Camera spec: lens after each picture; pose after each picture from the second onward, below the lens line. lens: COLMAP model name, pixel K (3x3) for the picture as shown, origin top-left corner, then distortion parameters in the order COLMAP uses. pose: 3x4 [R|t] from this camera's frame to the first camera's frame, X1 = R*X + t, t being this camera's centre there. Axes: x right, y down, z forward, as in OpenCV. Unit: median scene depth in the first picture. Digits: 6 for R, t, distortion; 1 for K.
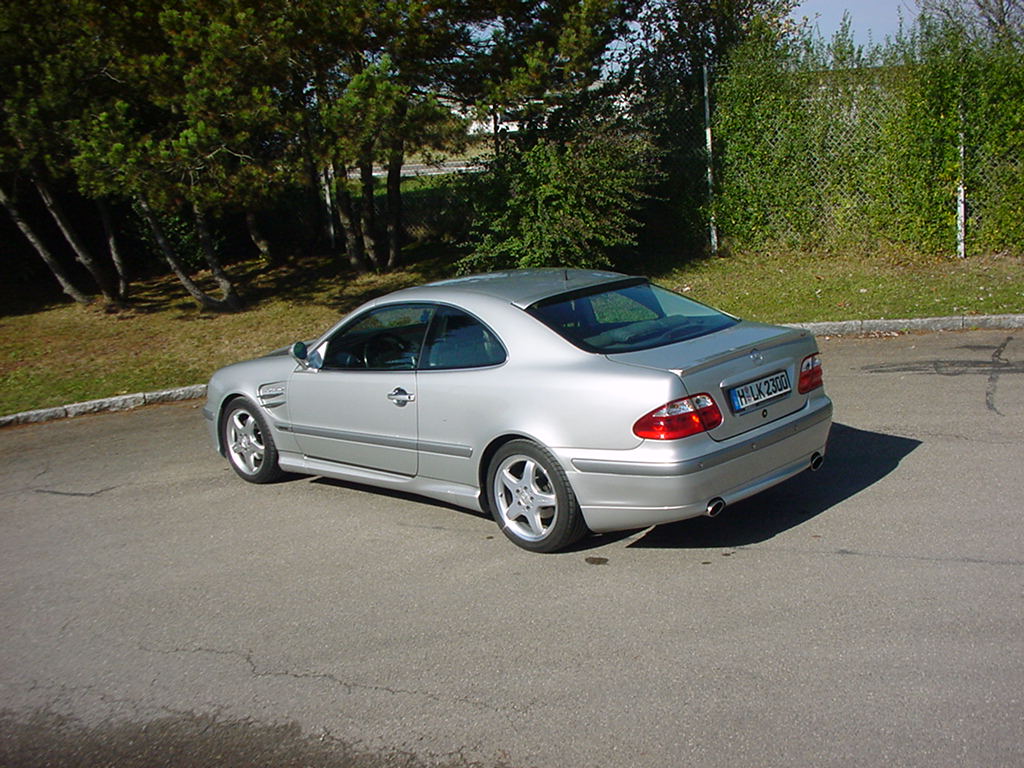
lens RADIAL K [[1201.4, 0, 483.0], [0, 1201.4, 439.5], [0, 0, 1]] dist [-0.218761, 0.291619]
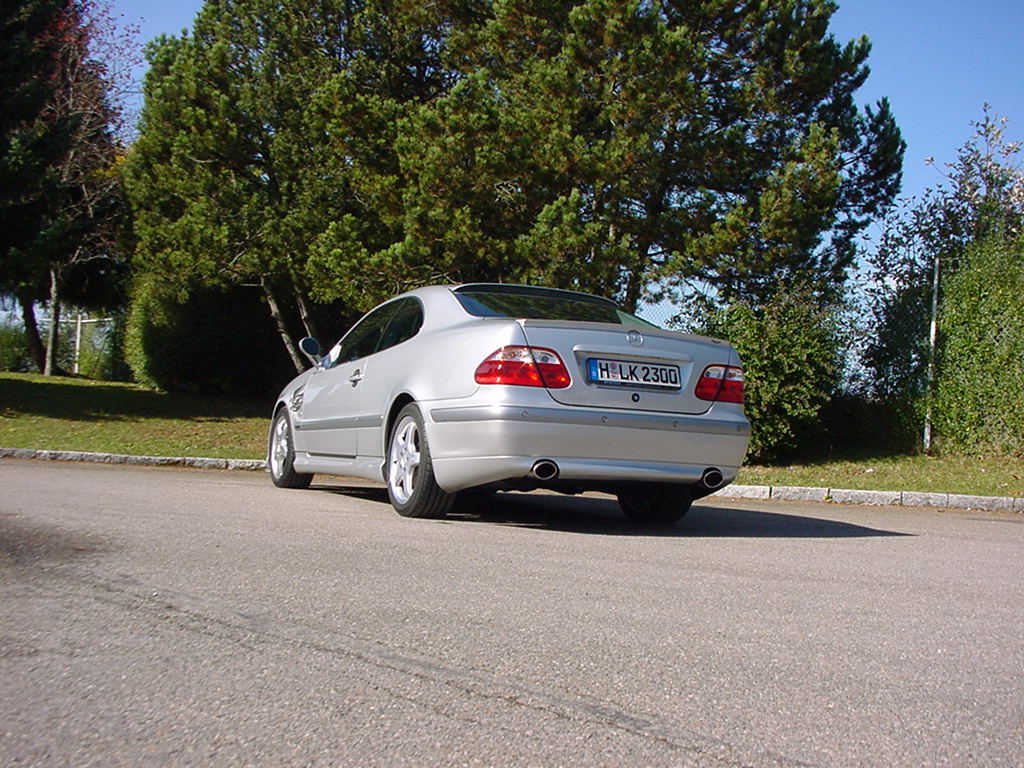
lens RADIAL K [[1201.4, 0, 483.0], [0, 1201.4, 439.5], [0, 0, 1]] dist [-0.218761, 0.291619]
pose [[0.927301, 0.142204, -0.346254, 0.244810], [-0.219896, 0.955534, -0.196470, 0.119463], [0.302918, 0.258327, 0.917337, 0.051061]]
